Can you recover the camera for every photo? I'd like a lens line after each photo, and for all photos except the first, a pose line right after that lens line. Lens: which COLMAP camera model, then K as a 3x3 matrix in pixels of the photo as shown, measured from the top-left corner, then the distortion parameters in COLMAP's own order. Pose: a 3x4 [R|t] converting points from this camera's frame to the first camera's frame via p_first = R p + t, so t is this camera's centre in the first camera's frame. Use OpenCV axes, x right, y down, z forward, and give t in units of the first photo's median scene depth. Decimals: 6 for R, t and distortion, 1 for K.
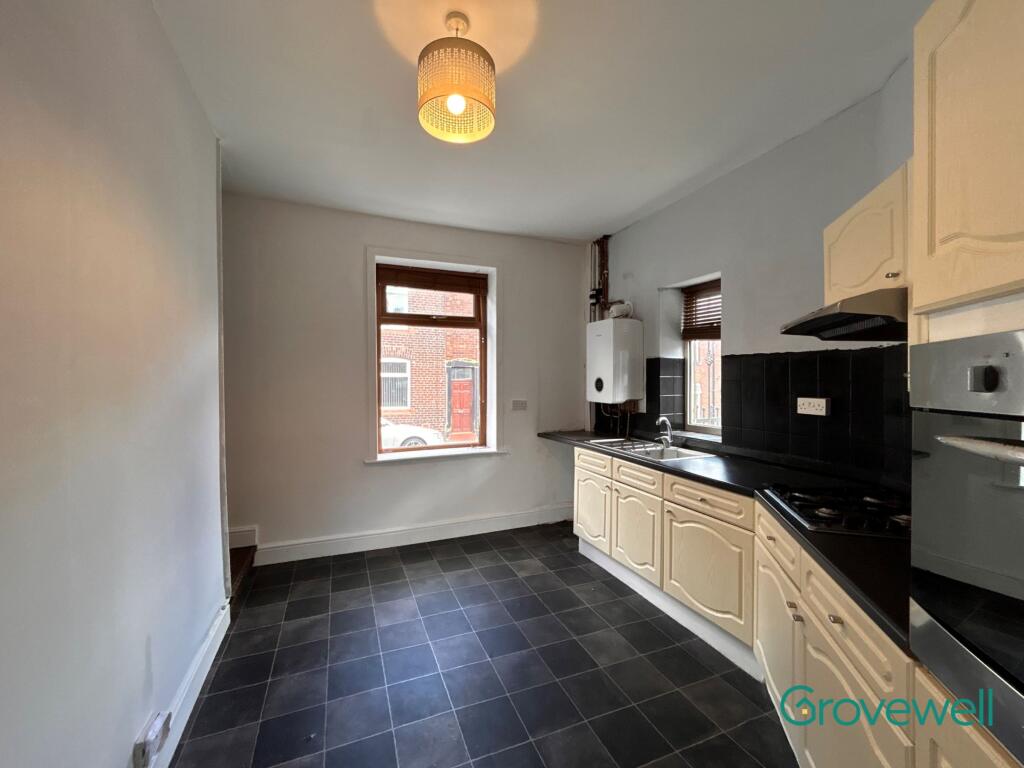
lens RADIAL K [[415.1, 0, 512.0], [0, 415.1, 384.0], [0, 0, 1]] dist [-0.002700, 0.000329]
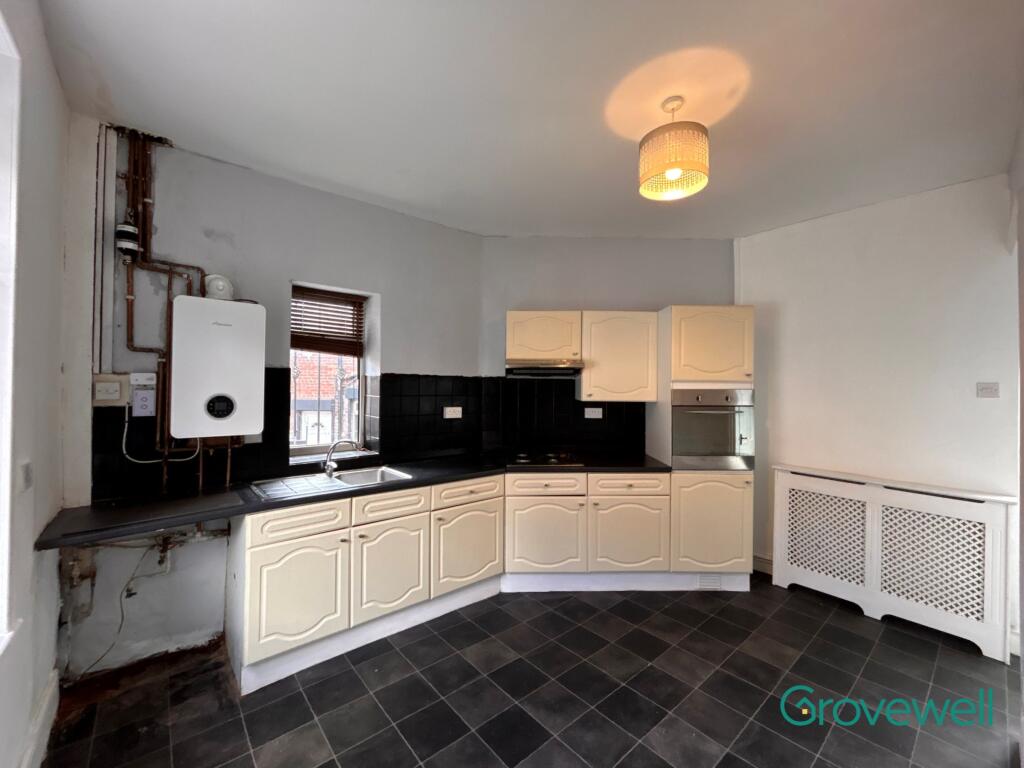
lens RADIAL K [[425.5, 0, 512.0], [0, 425.5, 384.0], [0, 0, 1]] dist [-0.001666, -0.000016]
pose [[-0.309579, 0.001647, 0.950872, -0.682746], [0.001285, 0.999998, -0.001314, -0.040229], [-0.950873, 0.000816, -0.309580, 1.076650]]
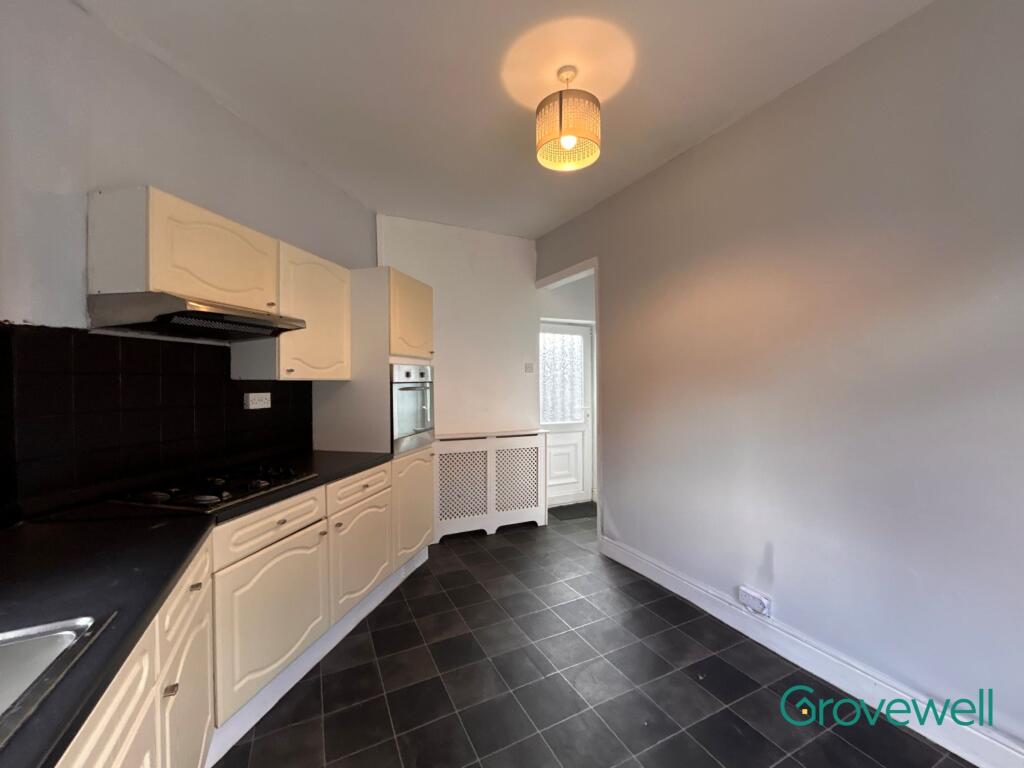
lens RADIAL K [[415.1, 0, 512.0], [0, 415.1, 384.0], [0, 0, 1]] dist [-0.002700, 0.000329]
pose [[-0.997824, 0.009940, -0.065182, 0.069735], [0.008908, 0.999831, 0.016102, 0.008160], [0.065331, 0.015486, -0.997743, 1.306440]]
